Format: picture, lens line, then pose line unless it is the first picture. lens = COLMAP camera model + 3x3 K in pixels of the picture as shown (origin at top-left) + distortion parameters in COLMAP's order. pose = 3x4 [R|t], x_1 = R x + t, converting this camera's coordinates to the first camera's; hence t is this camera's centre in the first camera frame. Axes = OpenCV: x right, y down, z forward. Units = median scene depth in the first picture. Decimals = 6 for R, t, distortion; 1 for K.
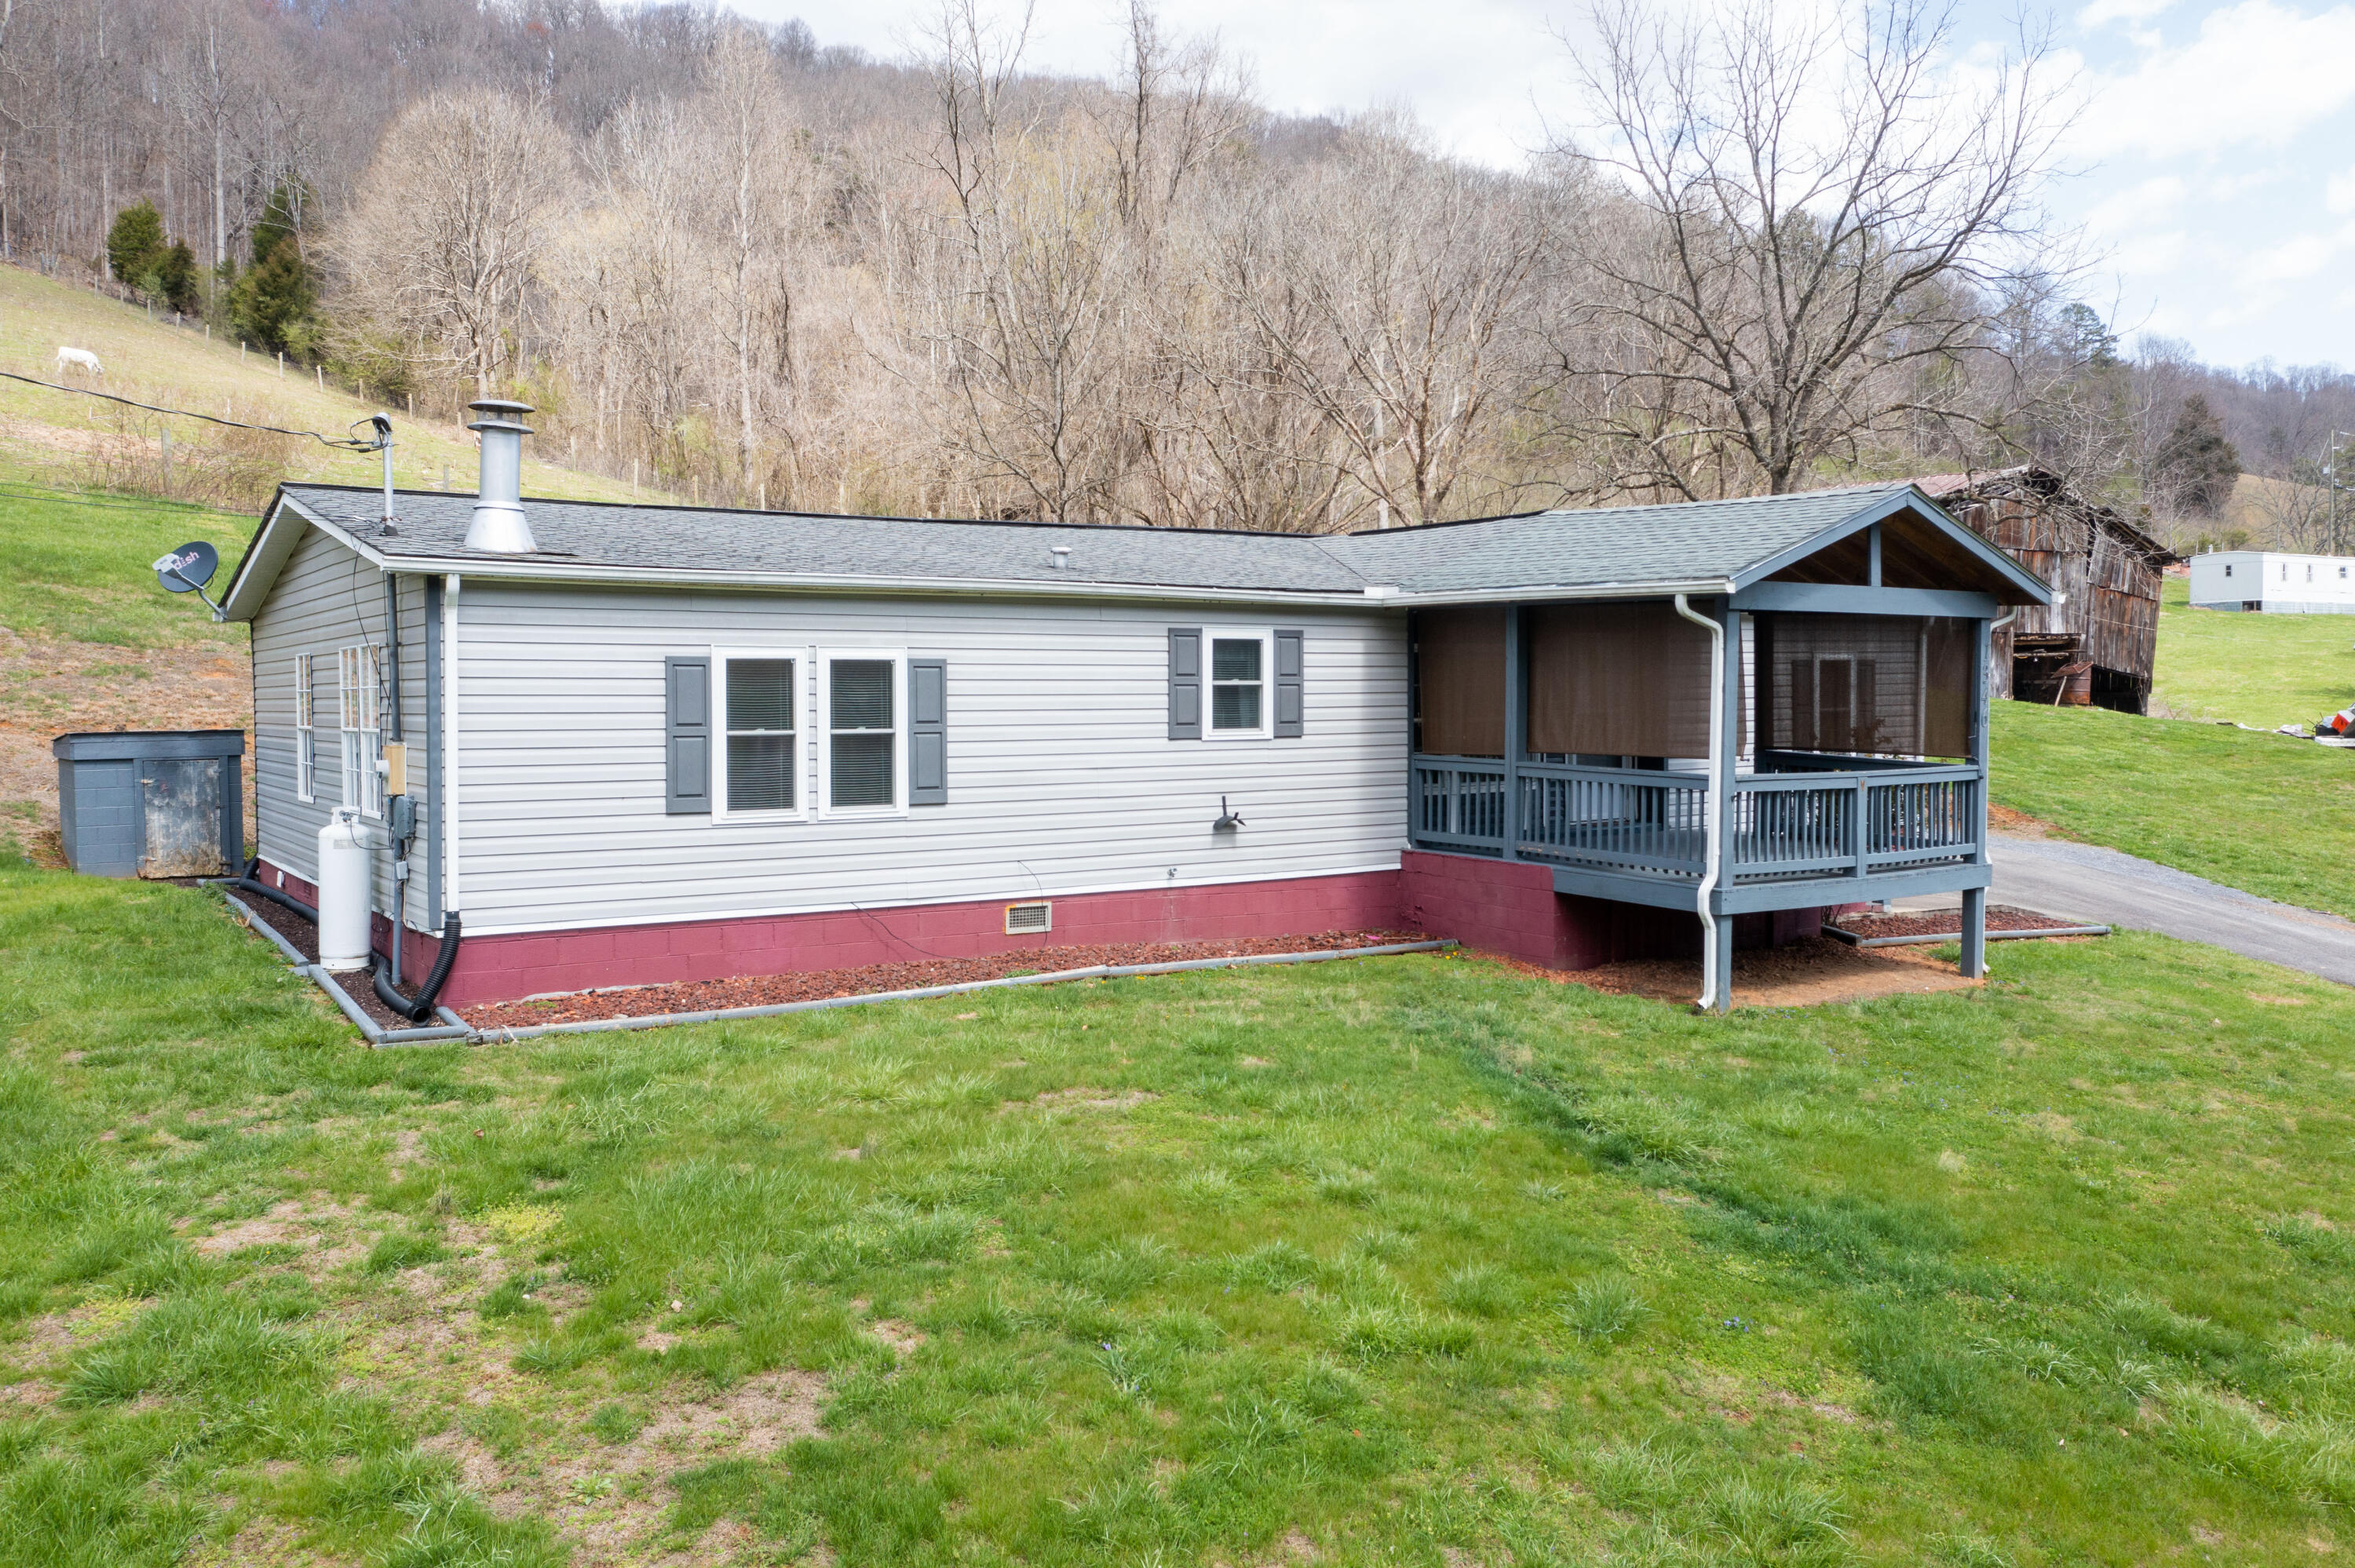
lens RADIAL K [[1866.7, 0, 1190.7], [0, 1866.7, 783.7], [0, 0, 1]] dist [-0.003617, 0.005547]
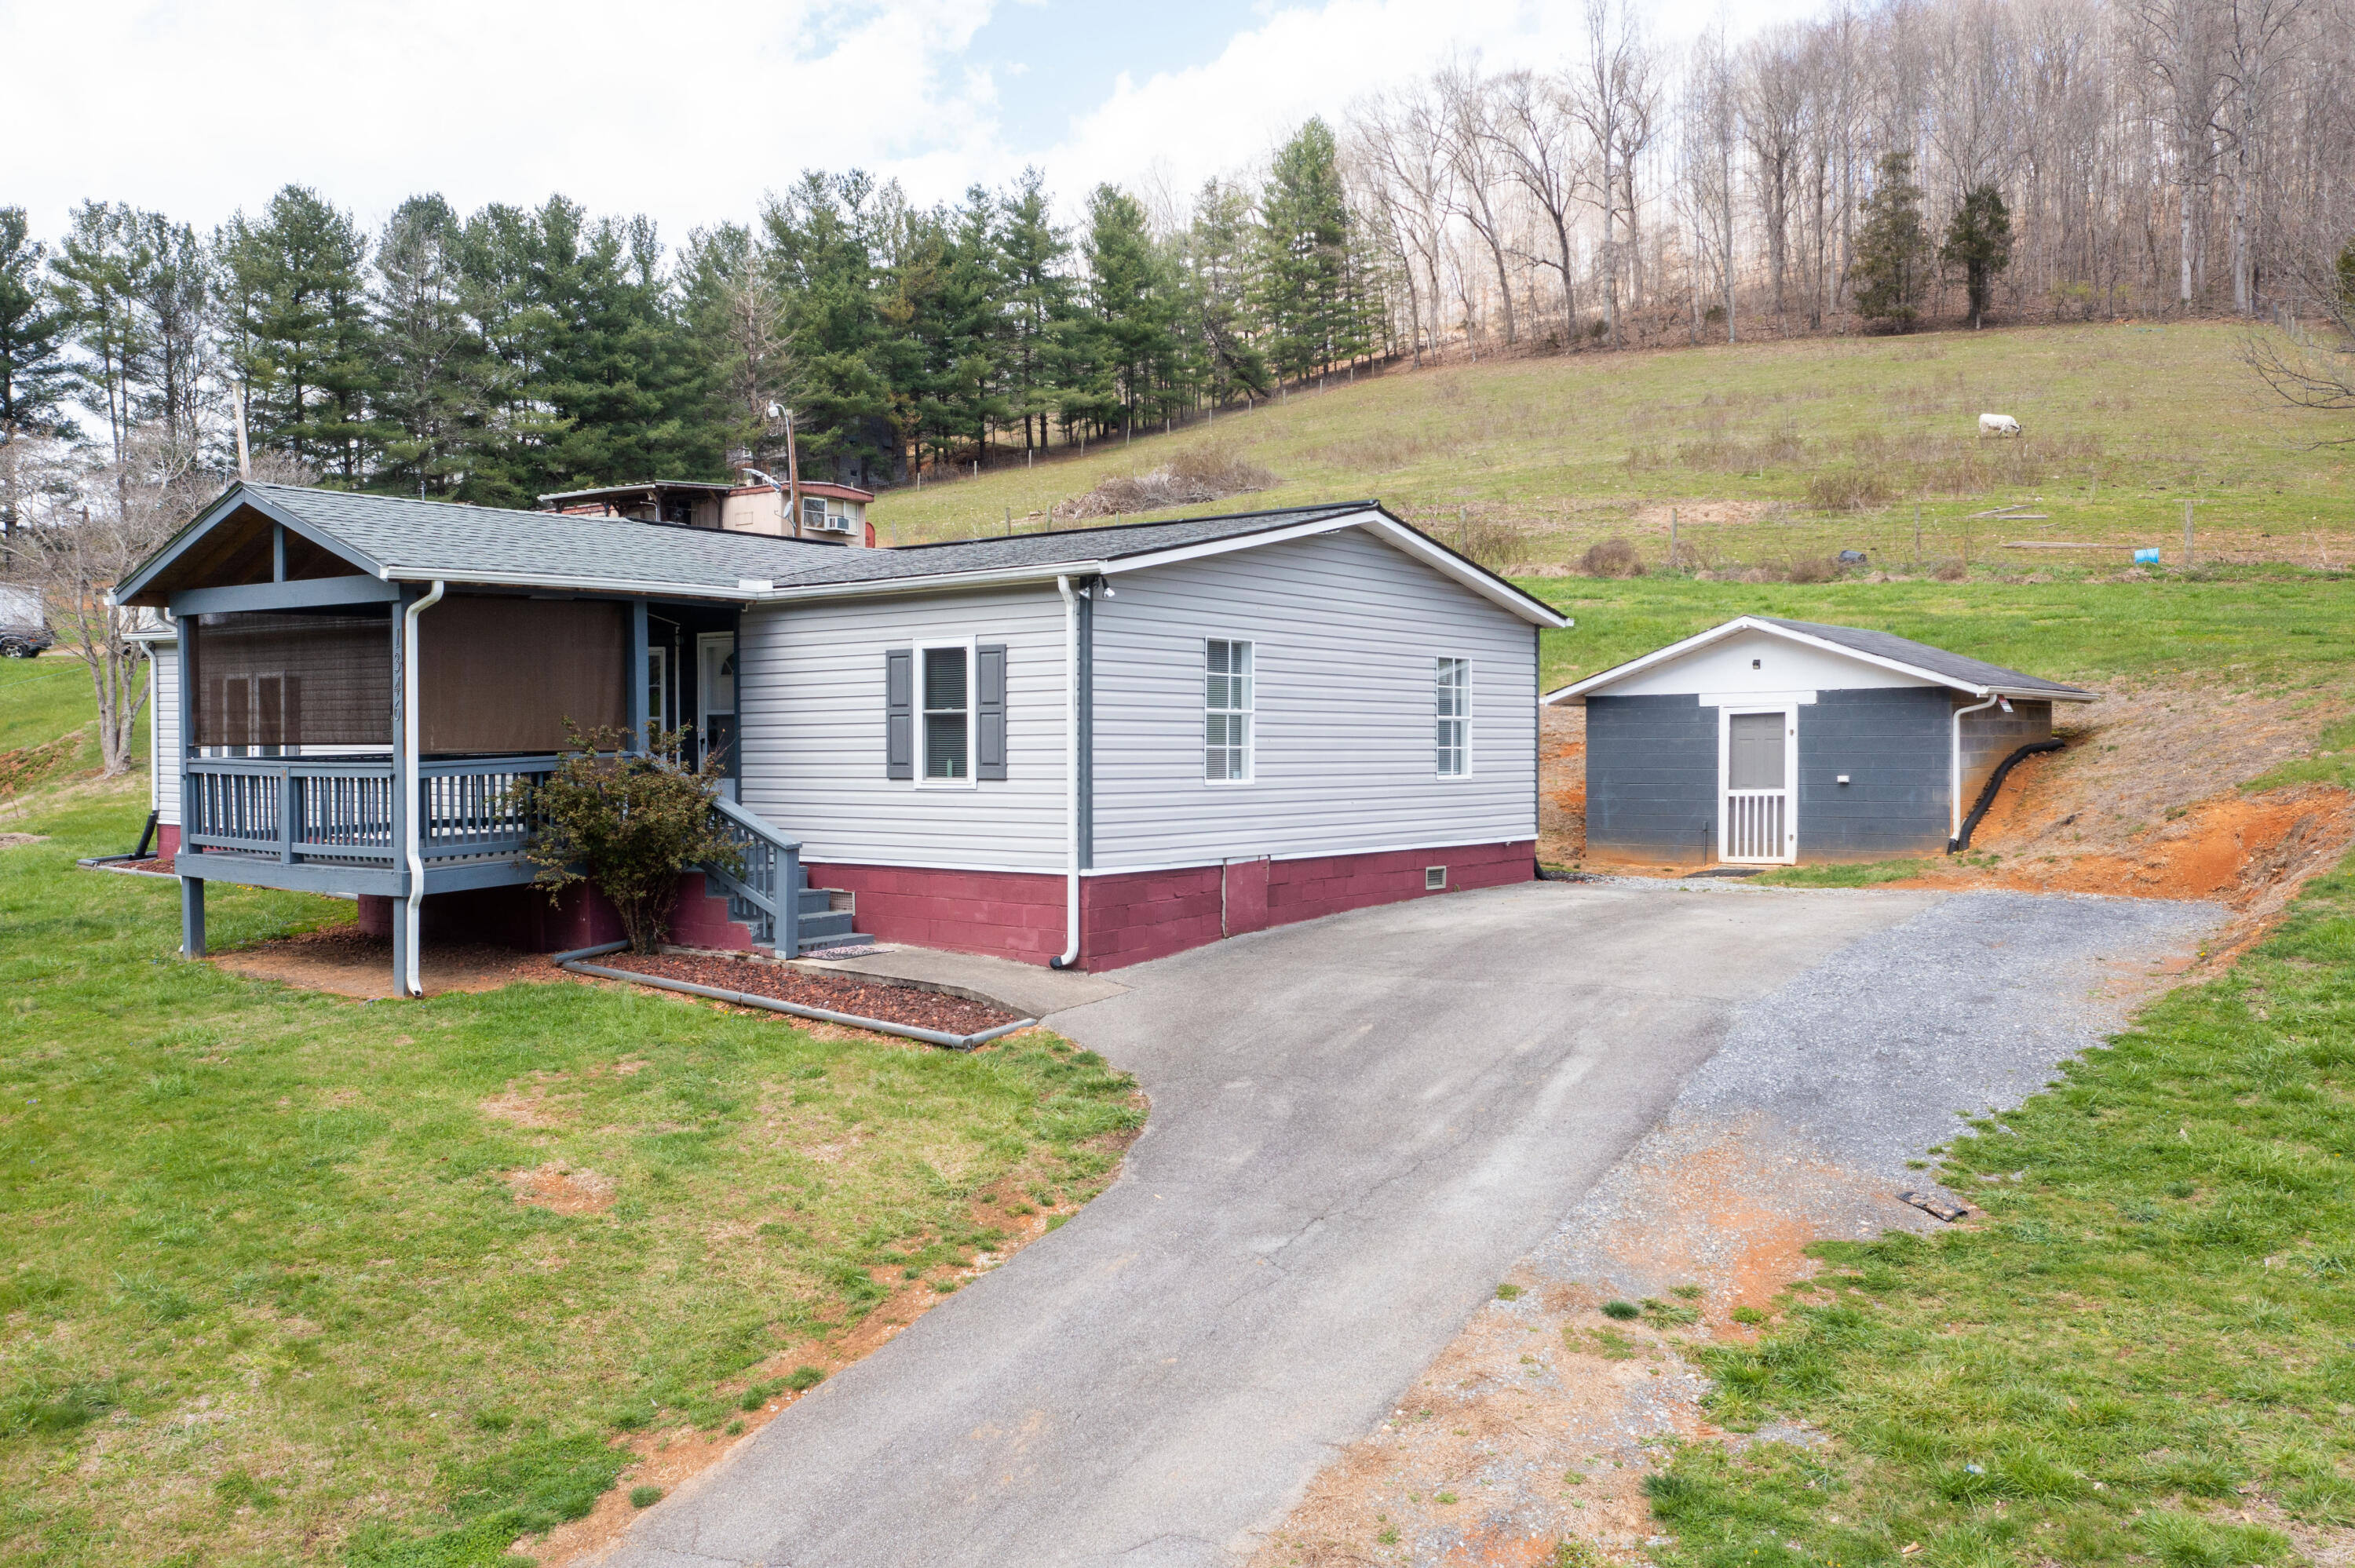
lens RADIAL K [[1866.7, 0, 1190.7], [0, 1866.7, 783.7], [0, 0, 1]] dist [-0.003617, 0.005547]
pose [[0.327502, 0.027779, -0.944442, 1.843831], [-0.052071, 0.998579, 0.011315, -0.012551], [0.943415, 0.045472, 0.328483, 1.718603]]
